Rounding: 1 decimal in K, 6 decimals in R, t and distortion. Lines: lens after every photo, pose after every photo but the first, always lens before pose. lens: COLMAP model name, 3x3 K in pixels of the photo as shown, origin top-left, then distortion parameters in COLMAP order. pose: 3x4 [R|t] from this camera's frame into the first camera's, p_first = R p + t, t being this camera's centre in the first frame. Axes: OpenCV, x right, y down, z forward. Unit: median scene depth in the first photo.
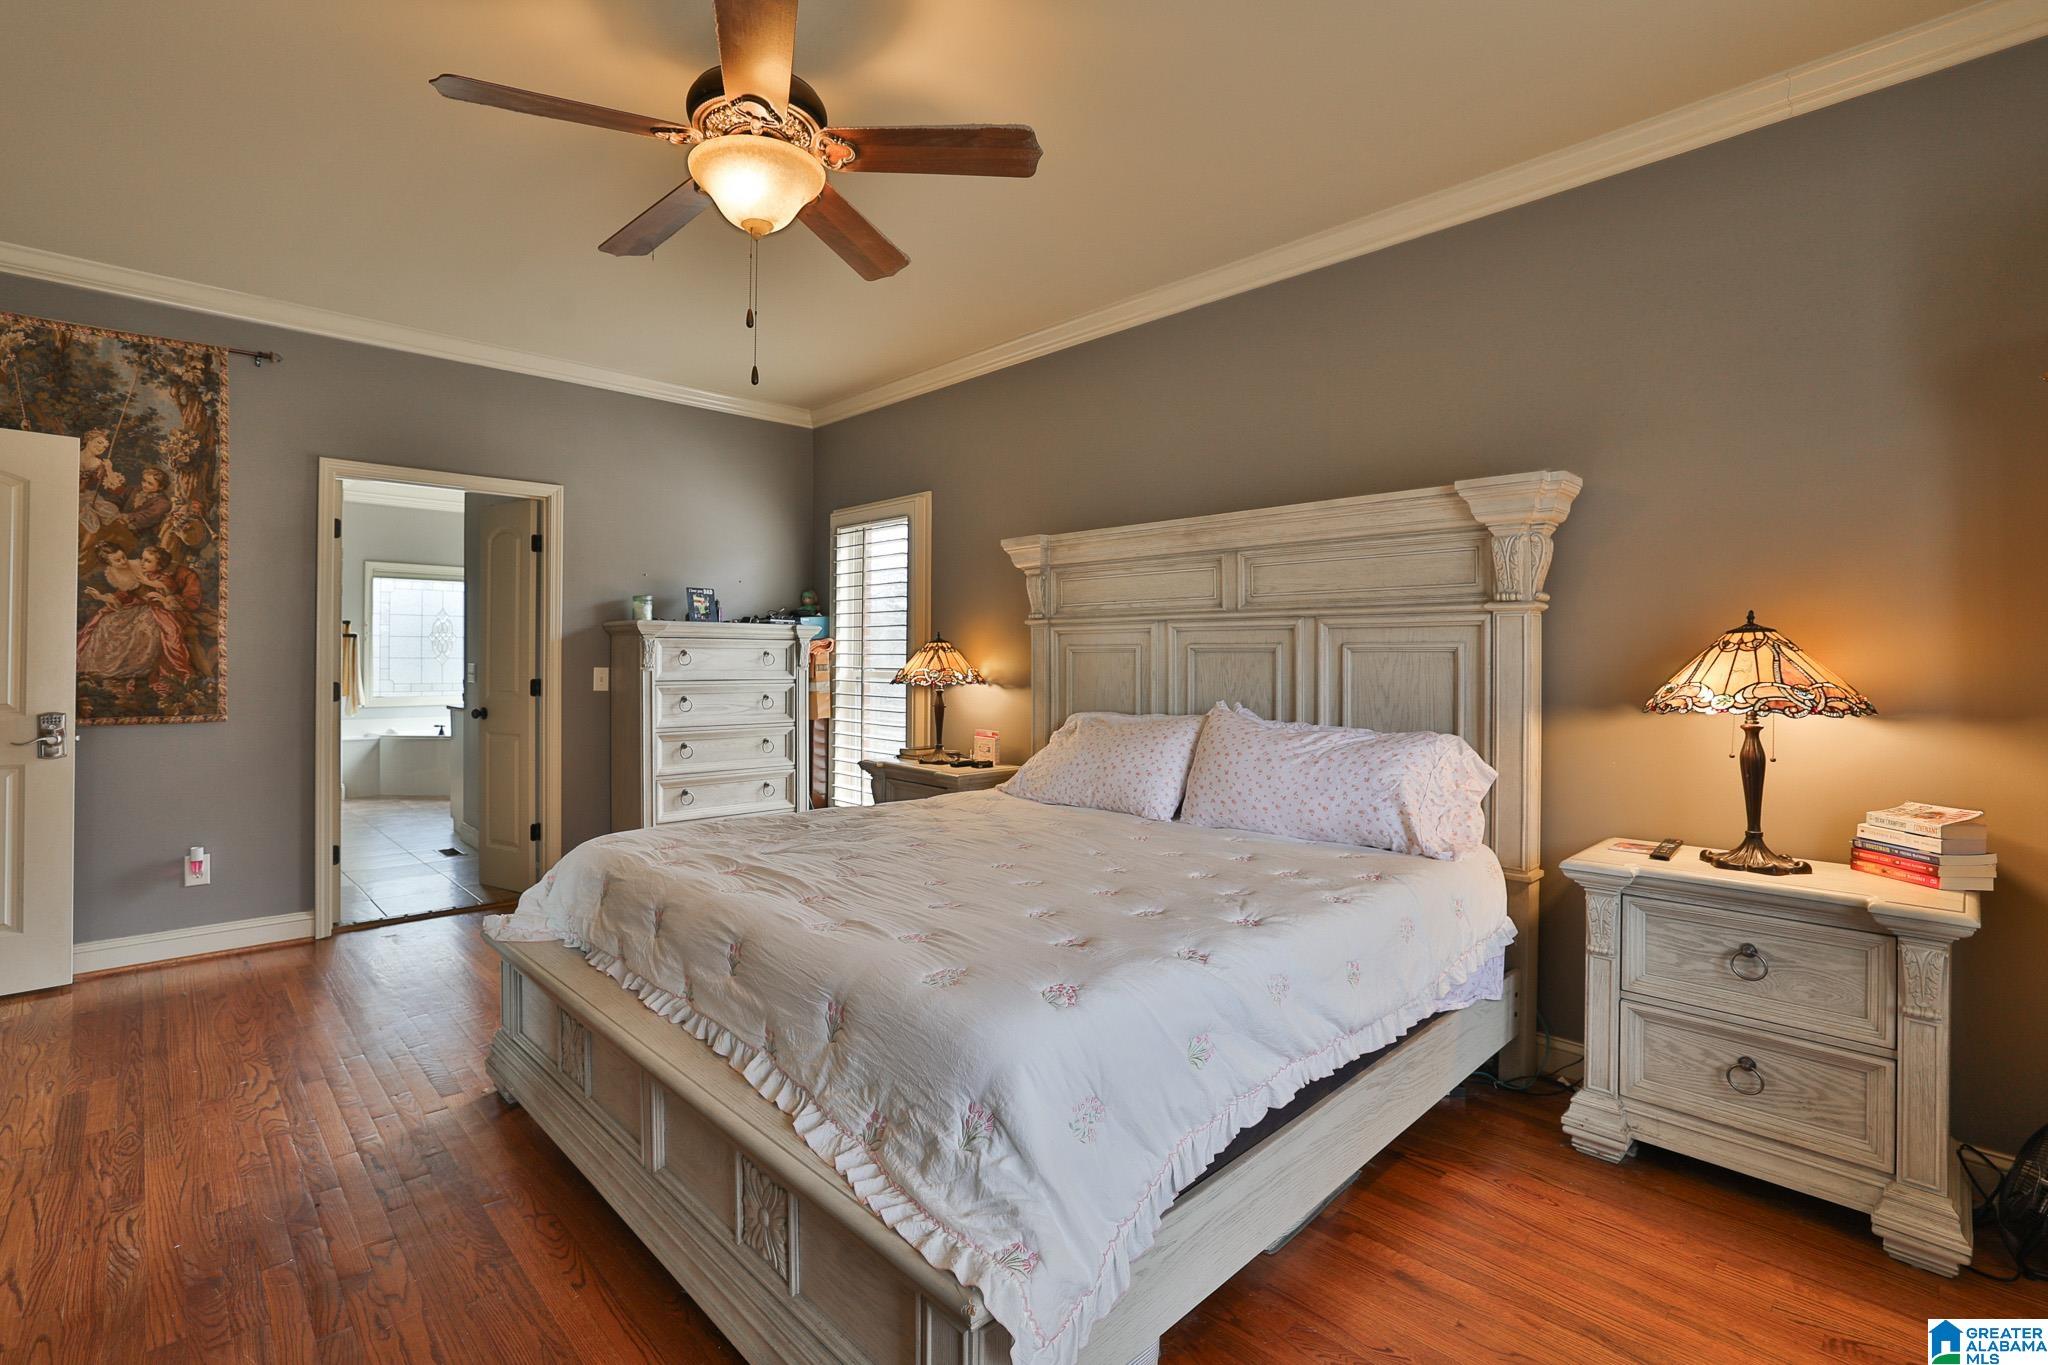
lens RADIAL K [[933.3, 0, 983.8], [0, 933.3, 664.9], [0, 0, 1]] dist [-0.042857, 0.015847]
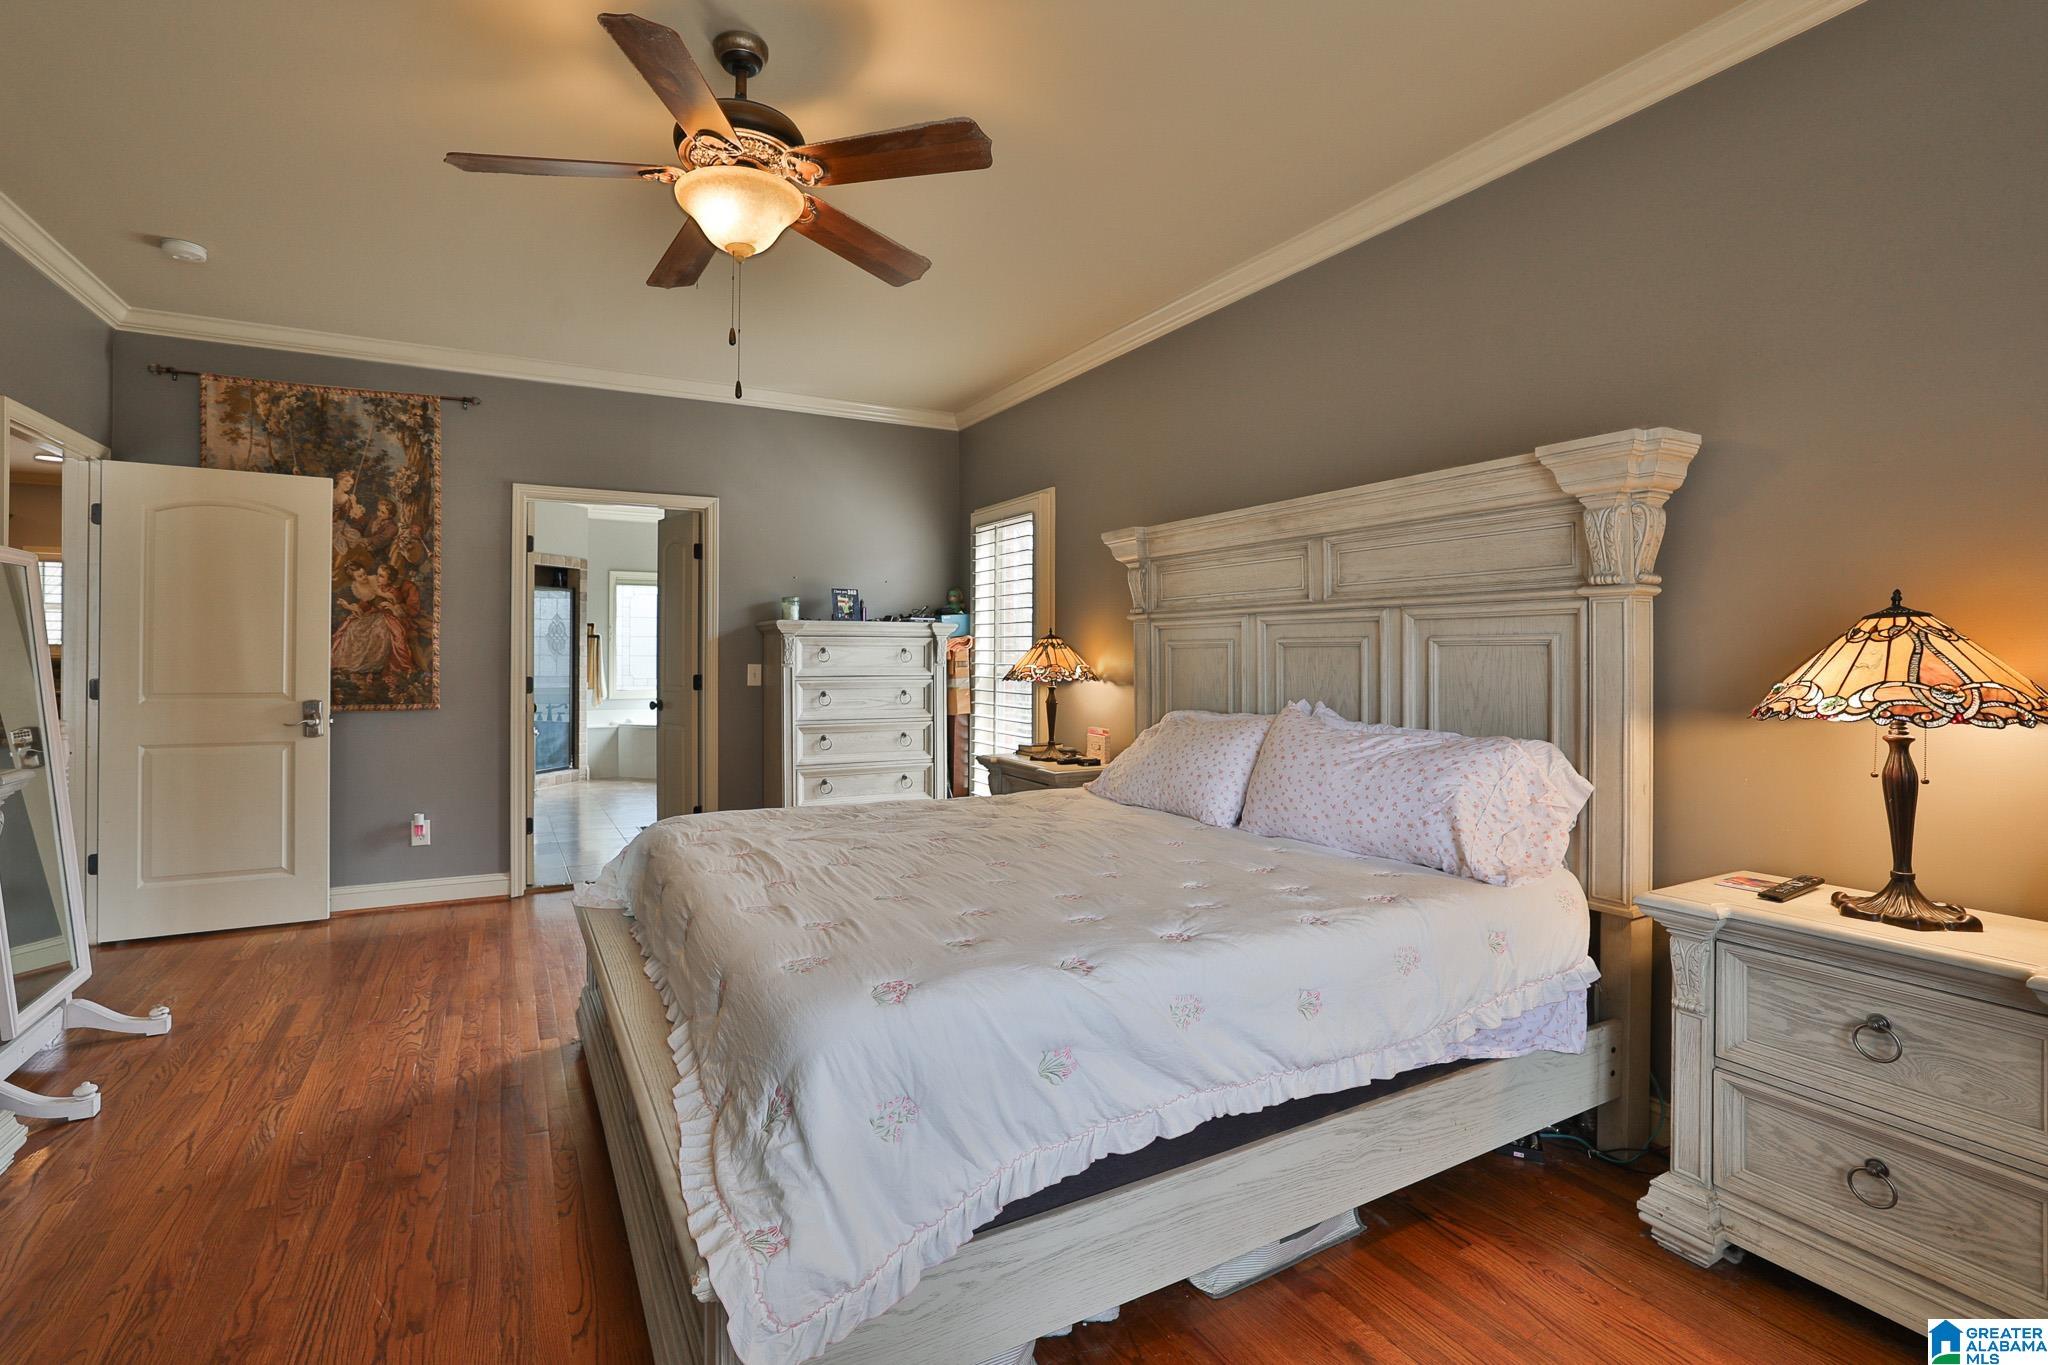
lens RADIAL K [[933.3, 0, 984.2], [0, 933.3, 661.1], [0, 0, 1]] dist [-0.042857, 0.015847]
pose [[0.965243, -0.001002, -0.261352, 0.216219], [0.000698, 0.999999, -0.001255, 0.001422], [0.261353, 0.001029, 0.965243, 0.031851]]
